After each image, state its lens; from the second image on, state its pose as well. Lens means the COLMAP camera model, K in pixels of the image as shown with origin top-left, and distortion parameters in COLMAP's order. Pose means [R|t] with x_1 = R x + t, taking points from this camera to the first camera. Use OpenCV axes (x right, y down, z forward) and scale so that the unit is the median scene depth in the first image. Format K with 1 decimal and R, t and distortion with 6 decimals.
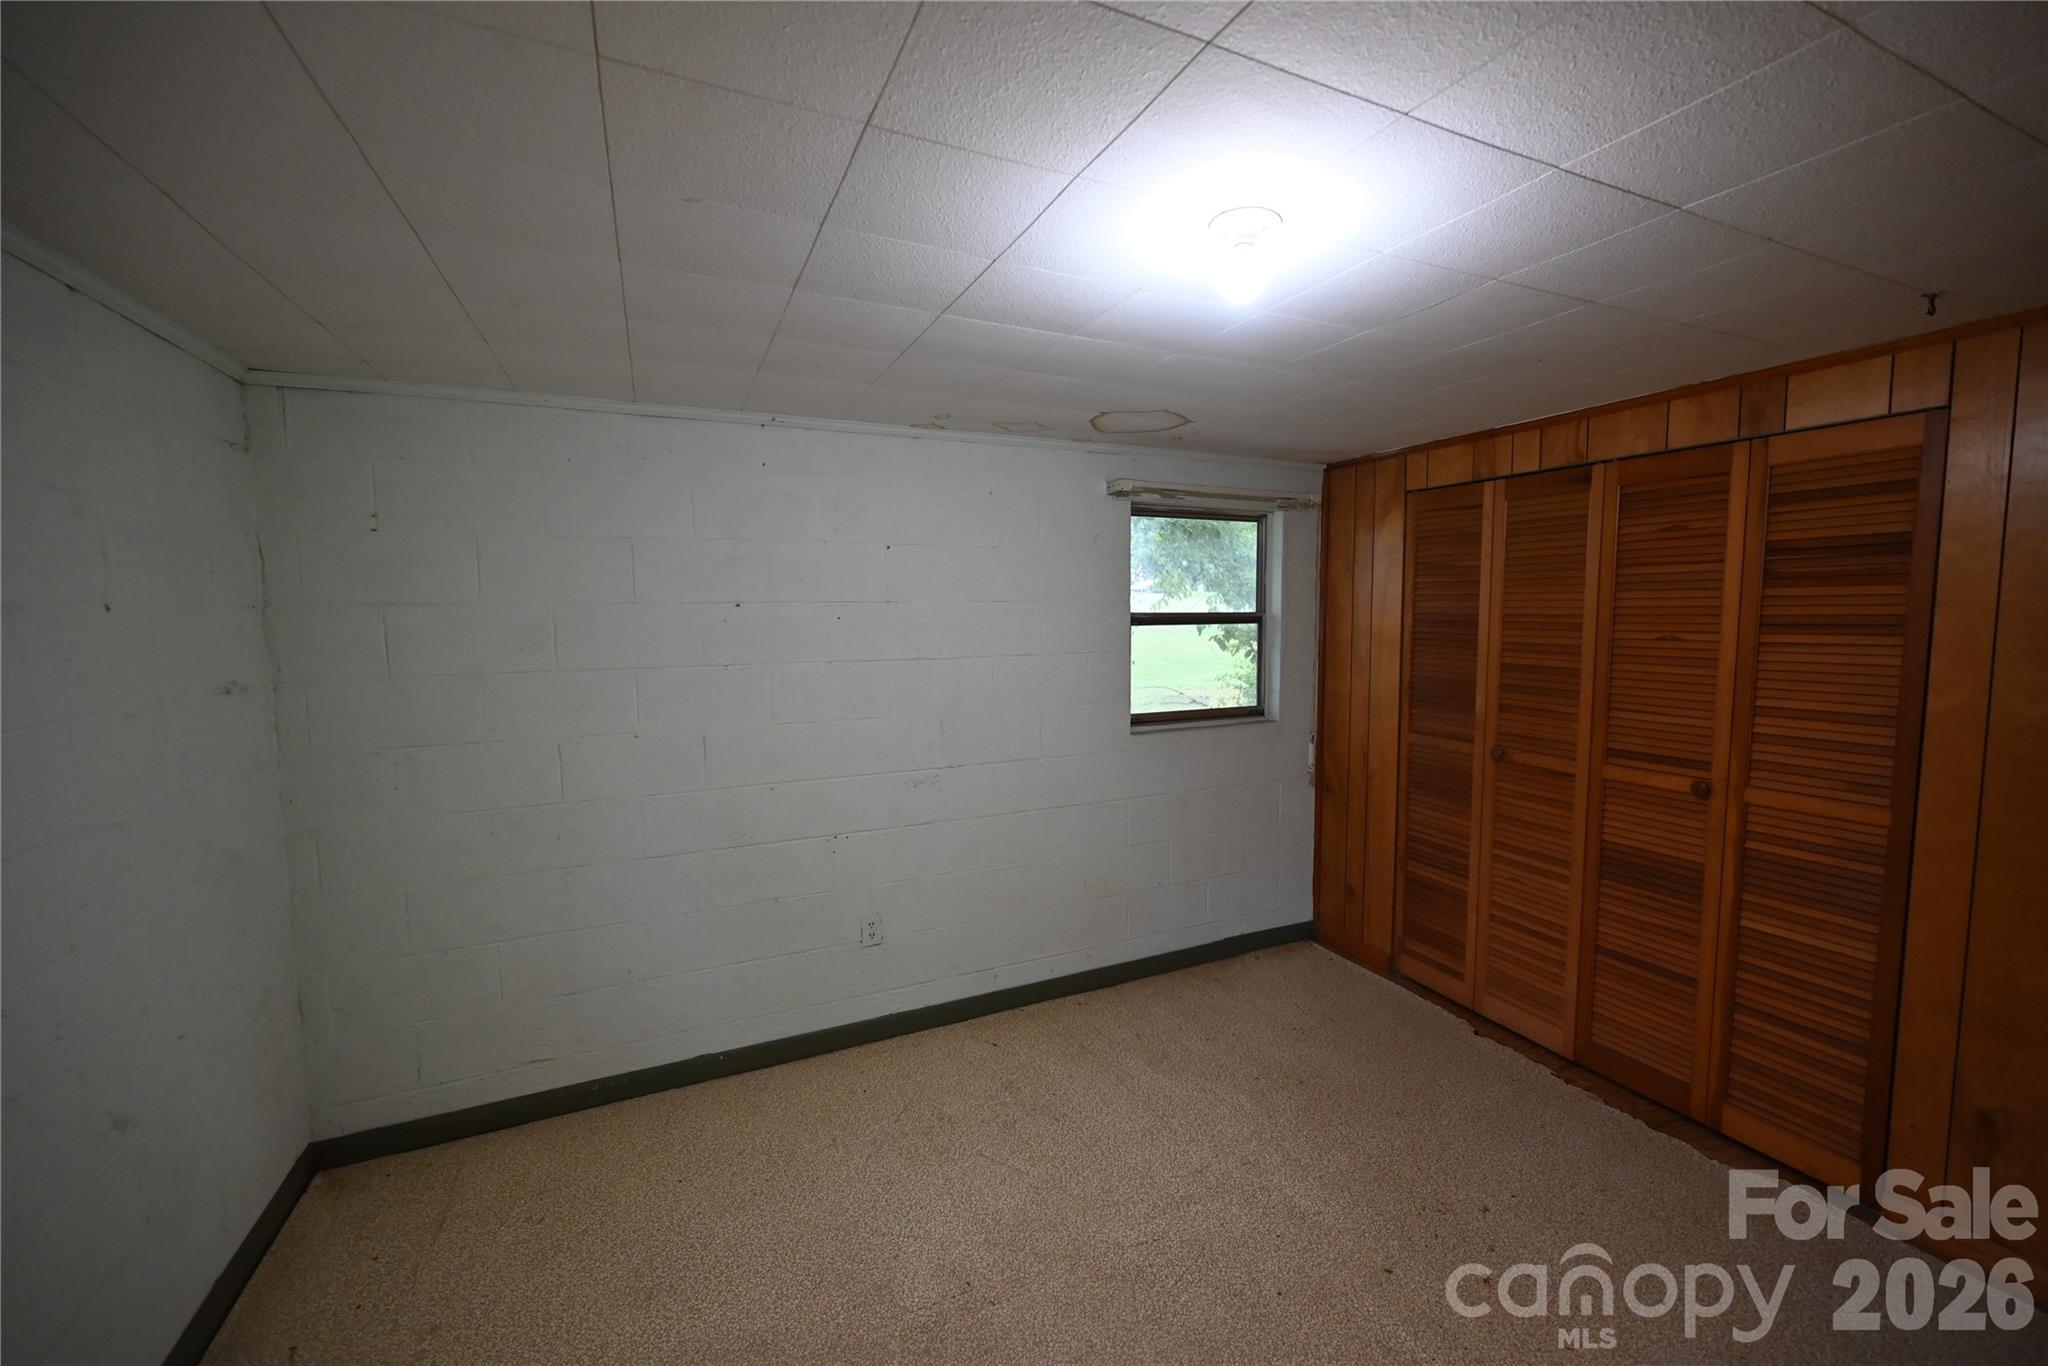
lens RADIAL K [[803.6, 0, 1016.9], [0, 803.6, 673.5], [0, 0, 1]] dist [0.001048, -0.000145]
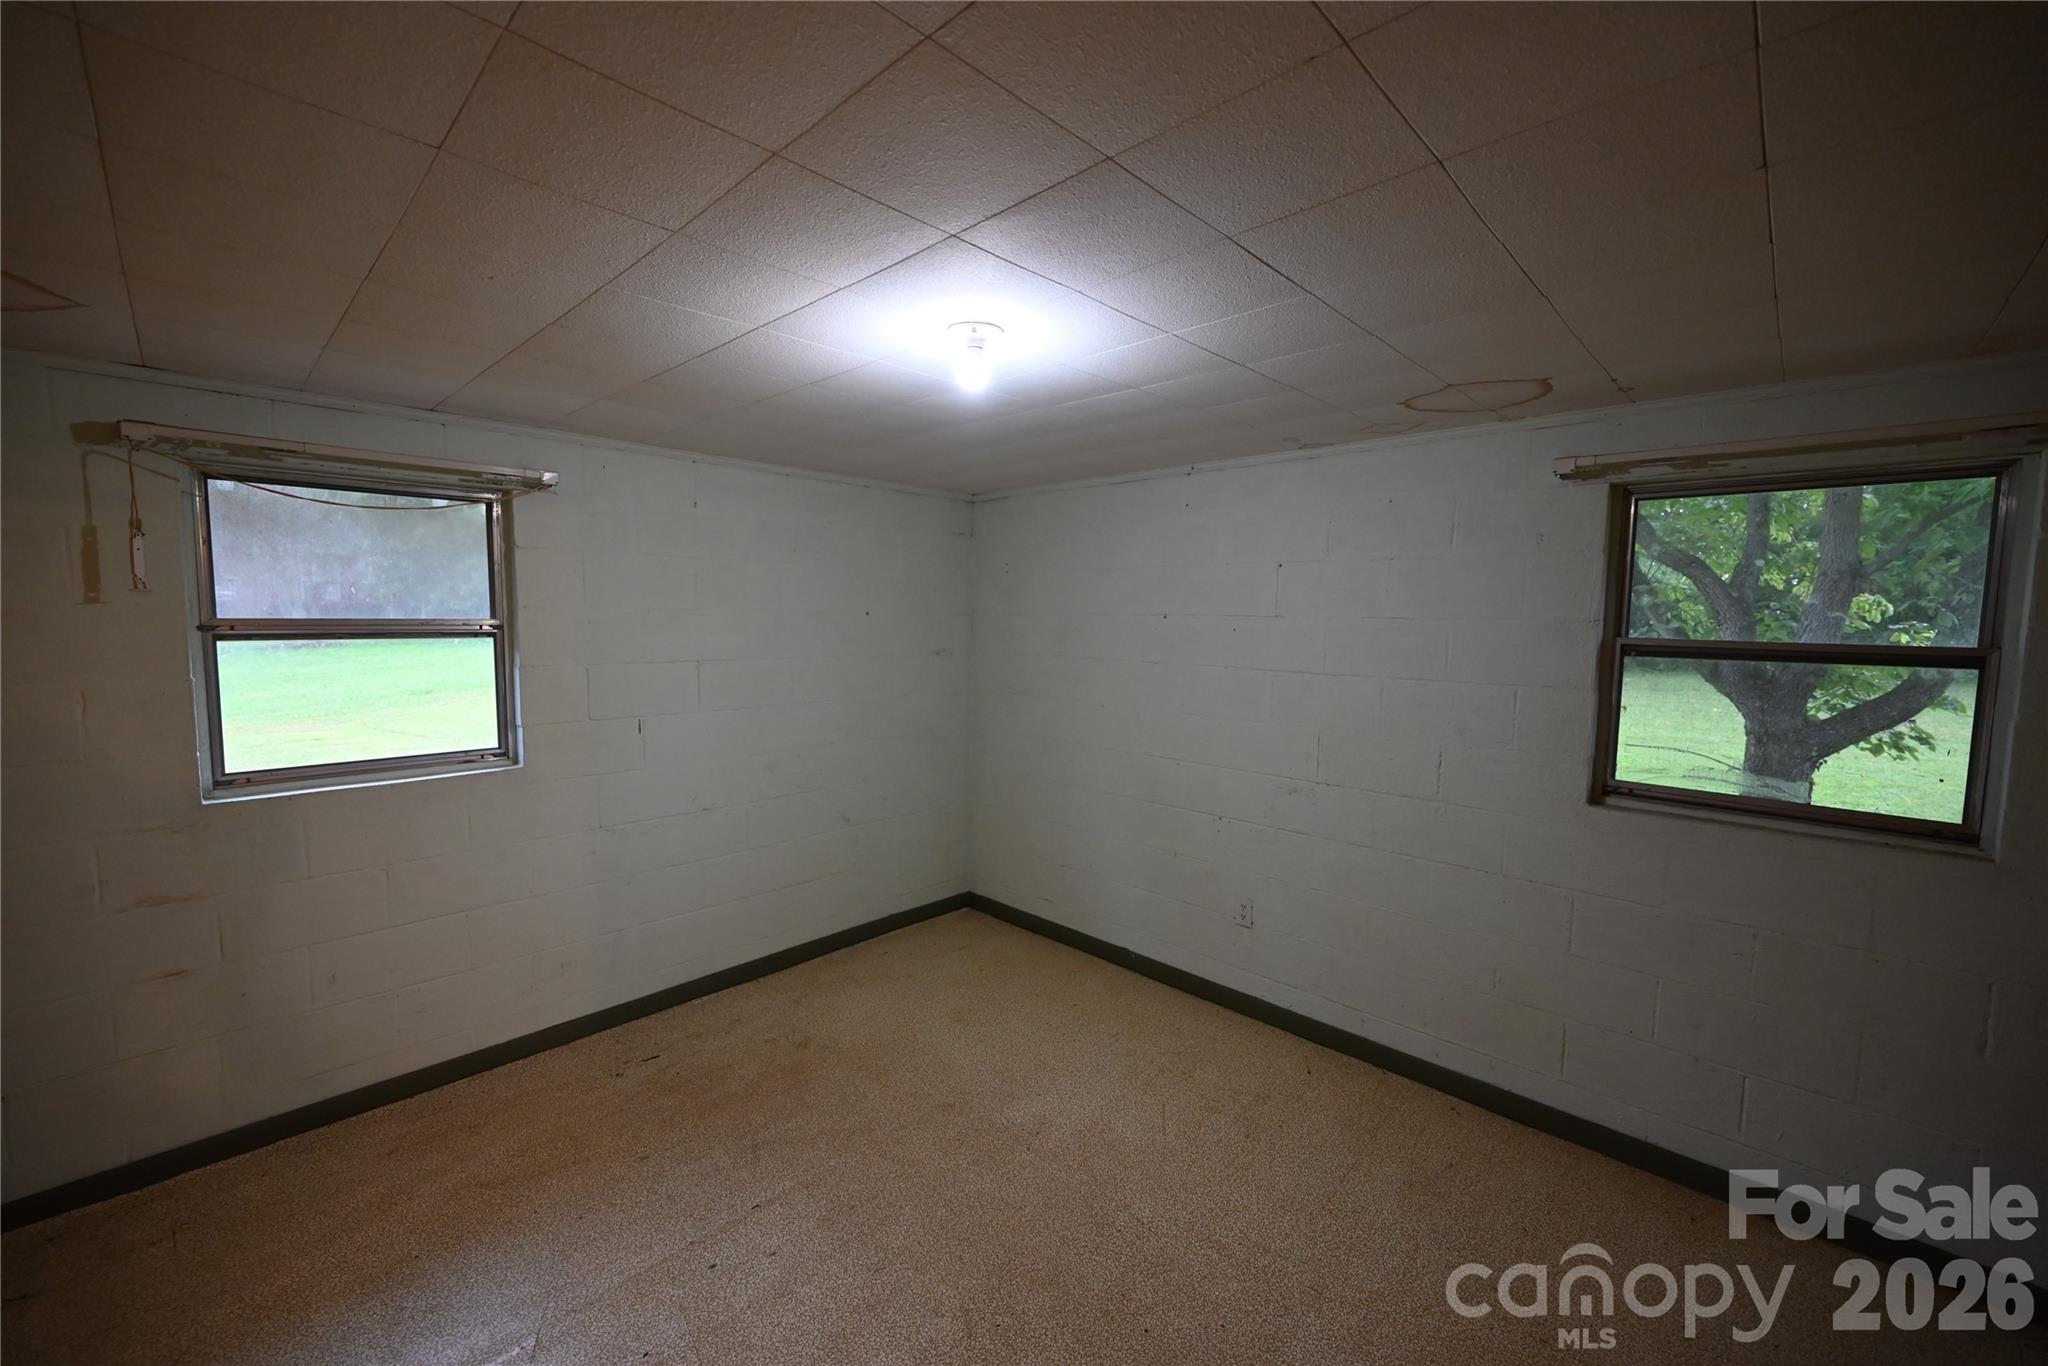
lens RADIAL K [[803.6, 0, 1016.9], [0, 803.6, 673.5], [0, 0, 1]] dist [0.001048, -0.000145]
pose [[0.363022, 0.084261, -0.927963, 0.707681], [-0.091148, 0.994338, 0.054630, -0.039562], [0.927312, 0.064750, 0.368647, 0.281281]]
